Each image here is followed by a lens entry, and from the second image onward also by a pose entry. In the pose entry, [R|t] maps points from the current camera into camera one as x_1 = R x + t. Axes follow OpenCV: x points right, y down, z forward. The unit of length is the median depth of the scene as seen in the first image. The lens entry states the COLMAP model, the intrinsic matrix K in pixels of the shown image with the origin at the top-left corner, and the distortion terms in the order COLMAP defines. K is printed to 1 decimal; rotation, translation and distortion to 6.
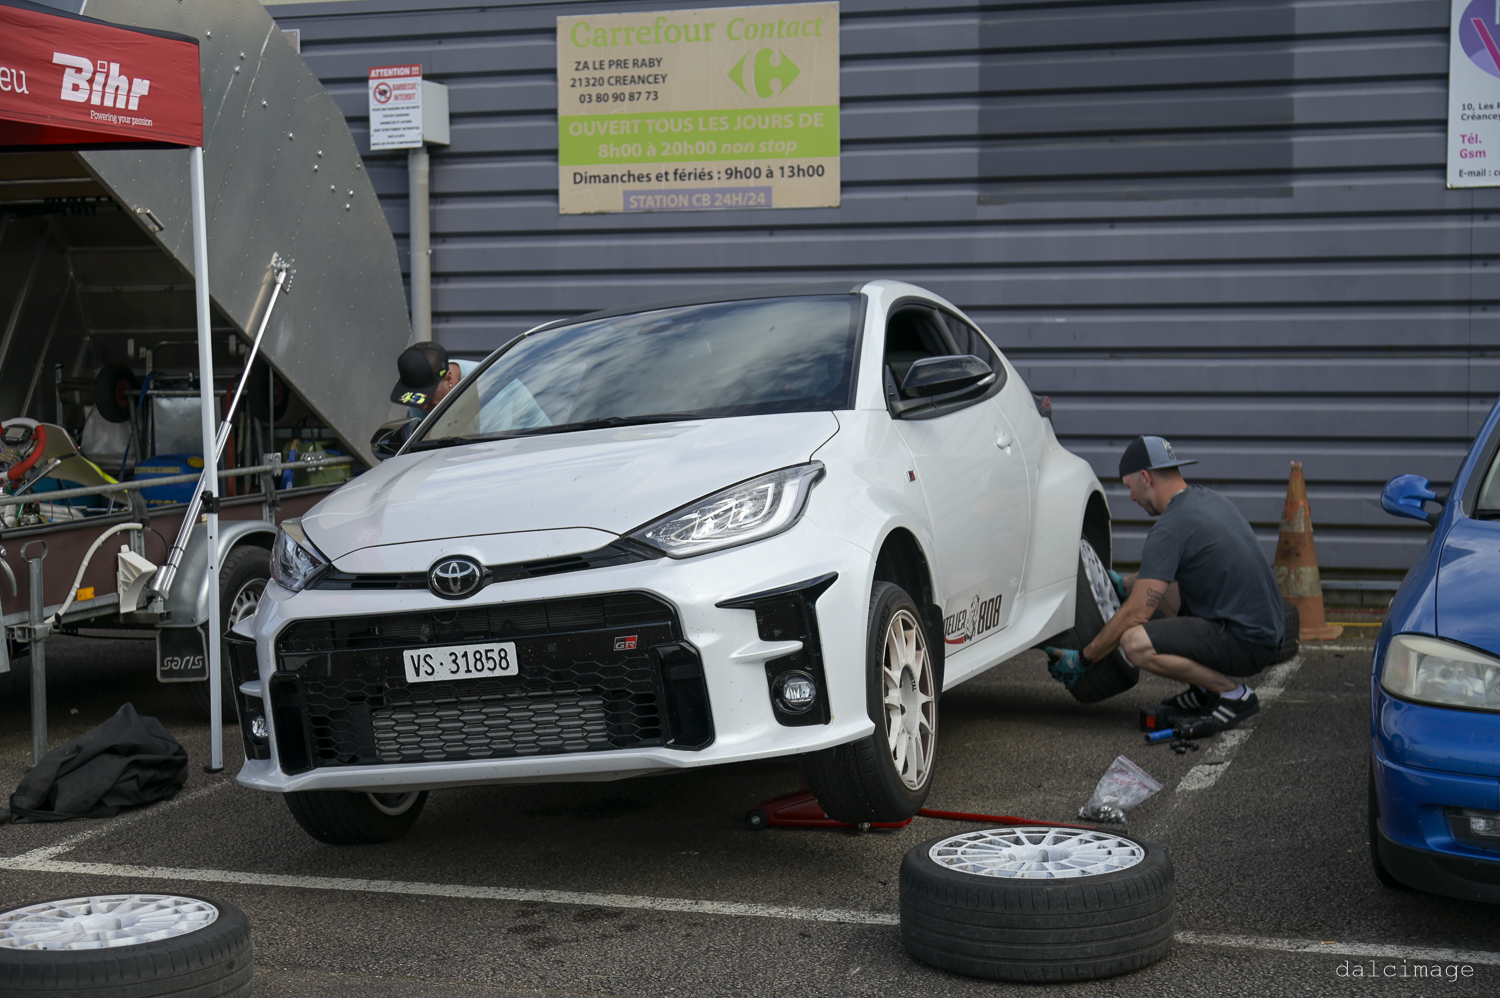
lens RADIAL K [[2436.5, 0, 750.0], [0, 2436.5, 499.0], [0, 0, 1]] dist [0.028982, 0.192924]
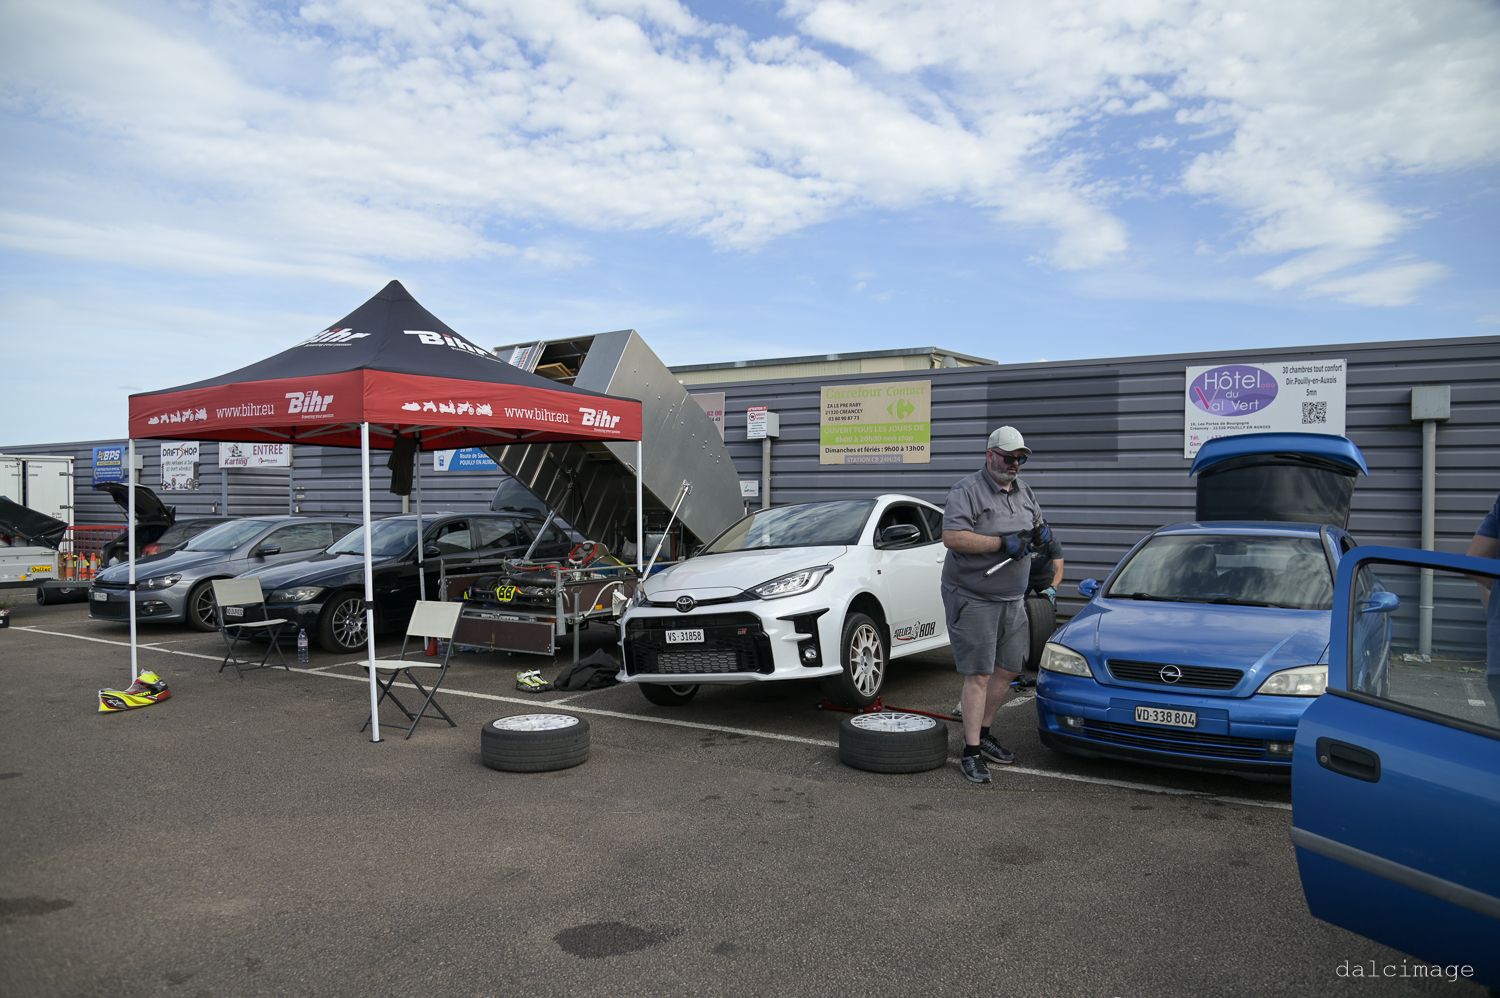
lens RADIAL K [[1032.9, 0, 750.0], [0, 1032.9, 499.0], [0, 0, 1]] dist [0.010125, 0.000940]
pose [[0.974110, 0.017730, -0.225379, 0.160235], [-0.035393, 0.996587, -0.074572, -0.000489], [0.223287, 0.080618, 0.971413, -0.072268]]
